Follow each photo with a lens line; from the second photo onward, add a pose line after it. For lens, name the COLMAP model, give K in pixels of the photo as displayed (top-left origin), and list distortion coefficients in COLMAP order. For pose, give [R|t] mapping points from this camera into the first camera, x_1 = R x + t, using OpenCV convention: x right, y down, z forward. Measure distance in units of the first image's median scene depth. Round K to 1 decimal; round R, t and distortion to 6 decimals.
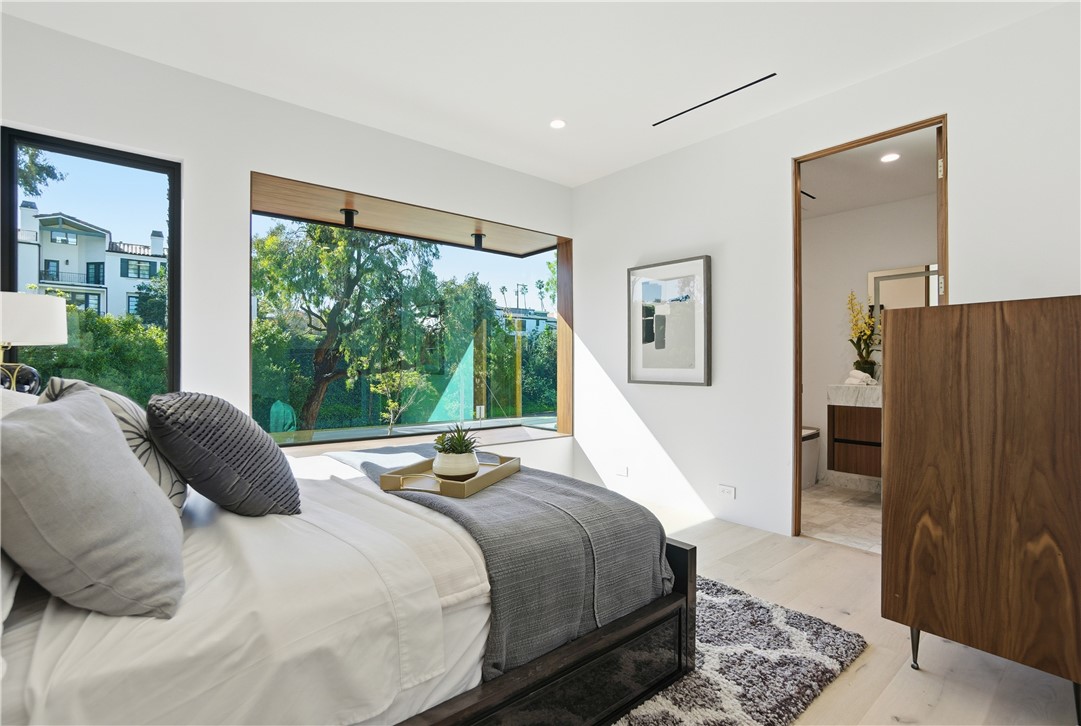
lens RADIAL K [[502.9, 0, 539.9], [0, 502.9, 363.7], [0, 0, 1]] dist [0.000041, 0.000010]
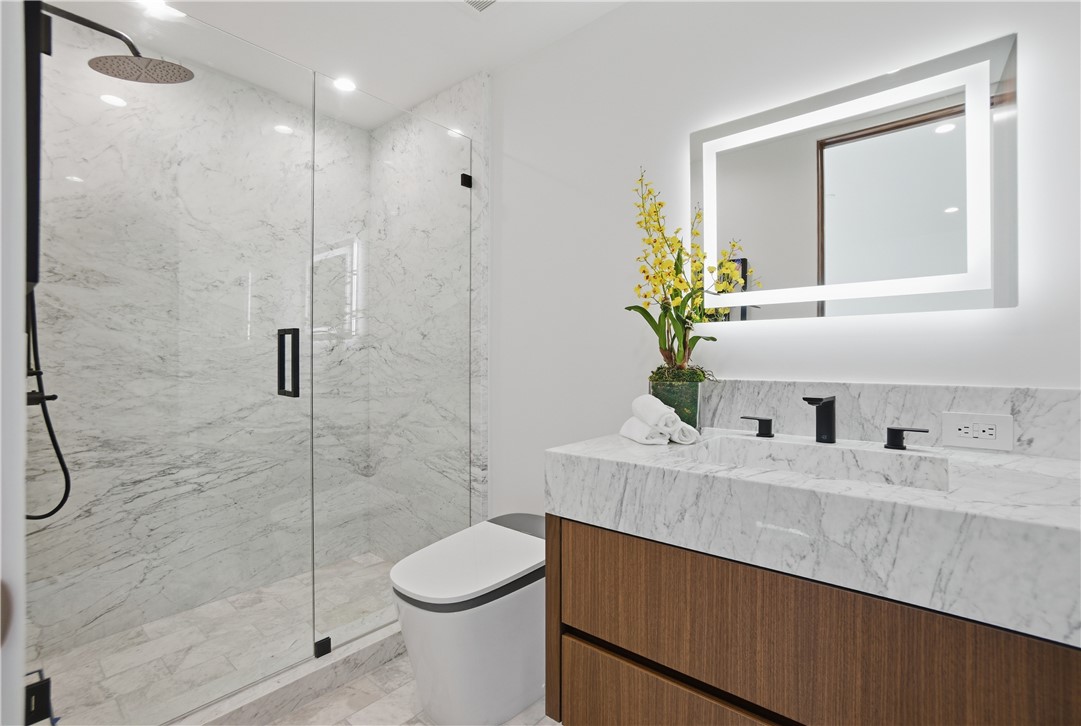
lens RADIAL K [[502.9, 0, 536.4], [0, 502.9, 362.0], [0, 0, 1]] dist [0.000041, 0.000010]
pose [[0.986096, 0.008304, 0.165968, 0.490542], [-0.009316, 0.999942, 0.005322, -0.011267], [-0.165914, -0.006795, 0.986117, 0.666605]]
